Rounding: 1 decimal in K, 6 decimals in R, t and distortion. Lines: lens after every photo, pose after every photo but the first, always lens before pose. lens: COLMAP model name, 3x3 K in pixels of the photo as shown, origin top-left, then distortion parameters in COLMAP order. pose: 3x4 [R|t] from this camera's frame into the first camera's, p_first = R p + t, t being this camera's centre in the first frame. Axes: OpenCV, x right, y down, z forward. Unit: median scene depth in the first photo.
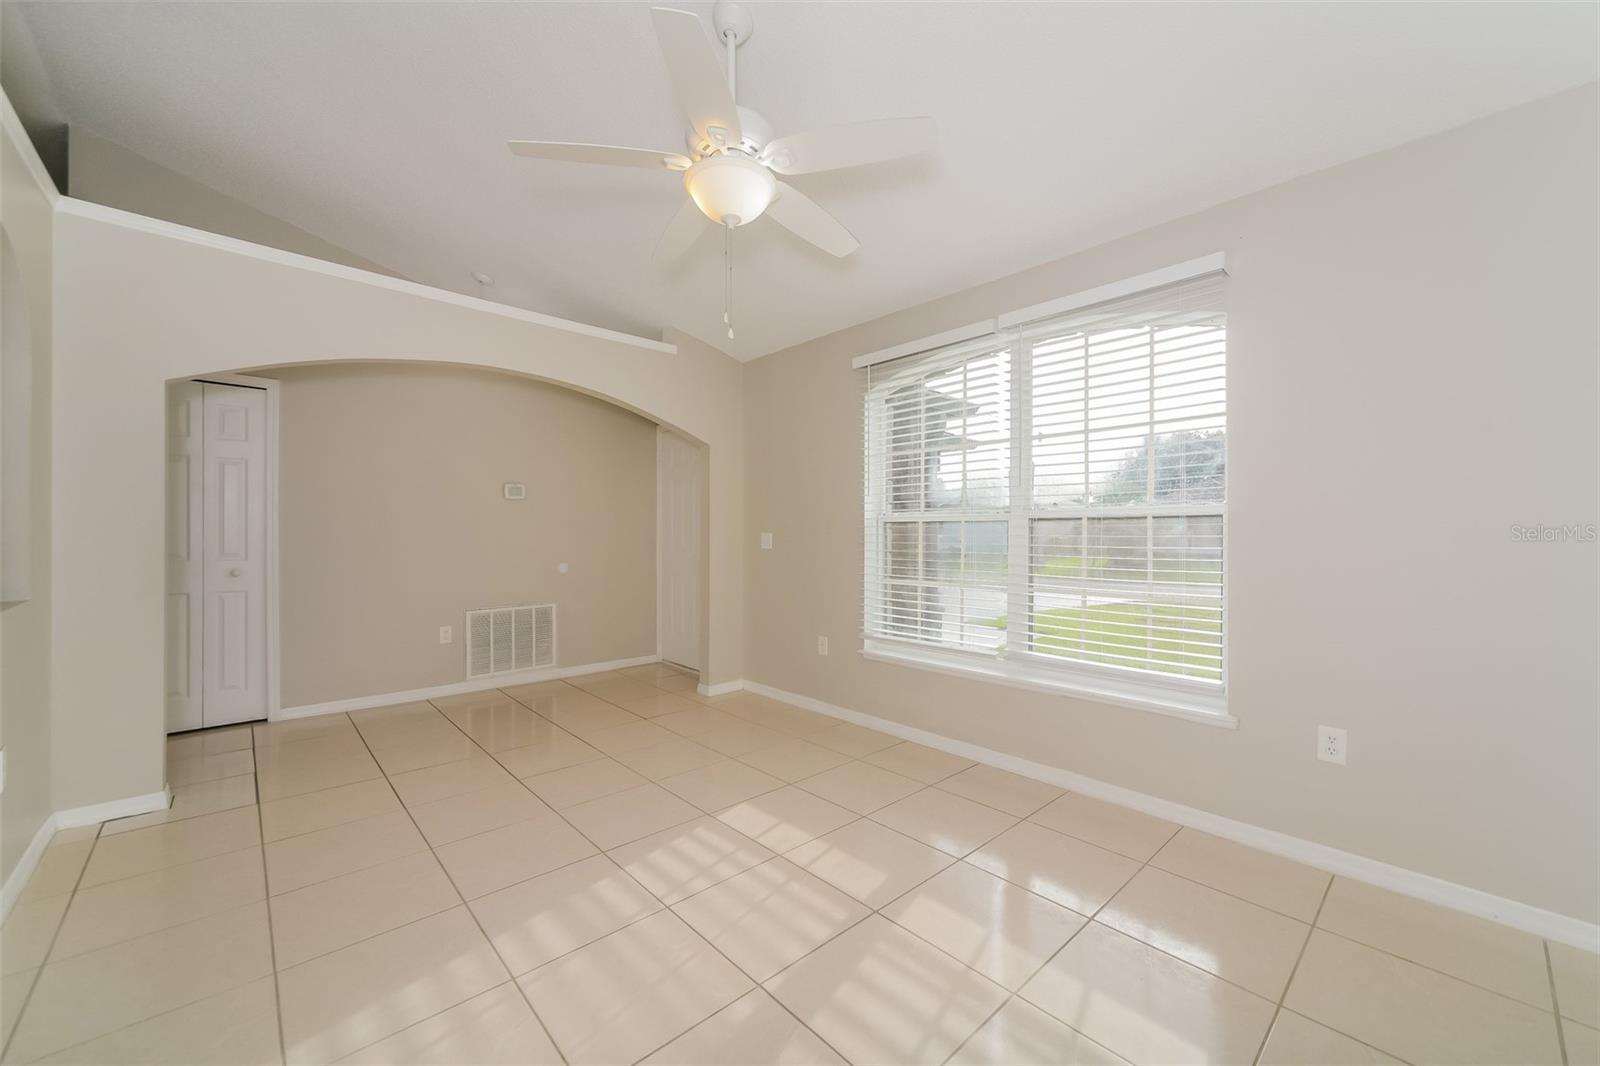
lens RADIAL K [[613.3, 0, 803.3], [0, 613.3, 535.7], [0, 0, 1]] dist [-0.002089, 0.000024]
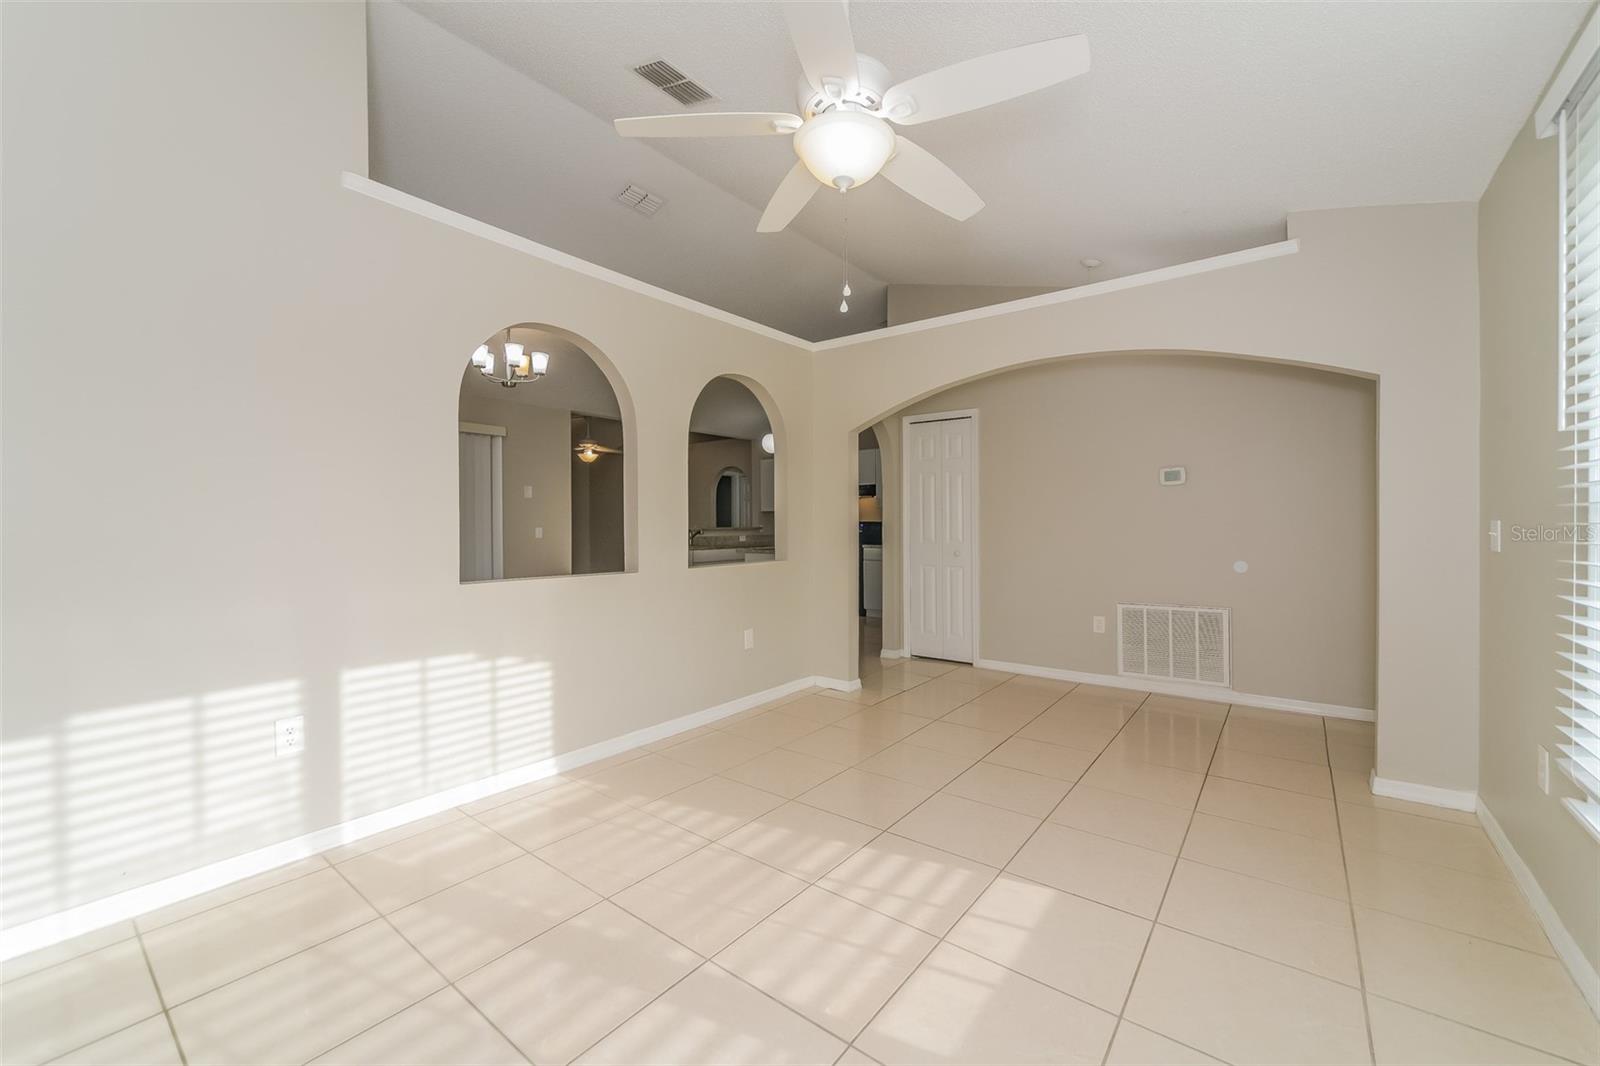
lens RADIAL K [[629.3, 0, 803.5], [0, 629.3, 525.0], [0, 0, 1]] dist [-0.010807, -0.000050]
pose [[0.165338, -0.004600, -0.986226, 0.390099], [0.002417, 0.999988, -0.004259, 0.000935], [0.986234, -0.001680, 0.165347, 0.382808]]
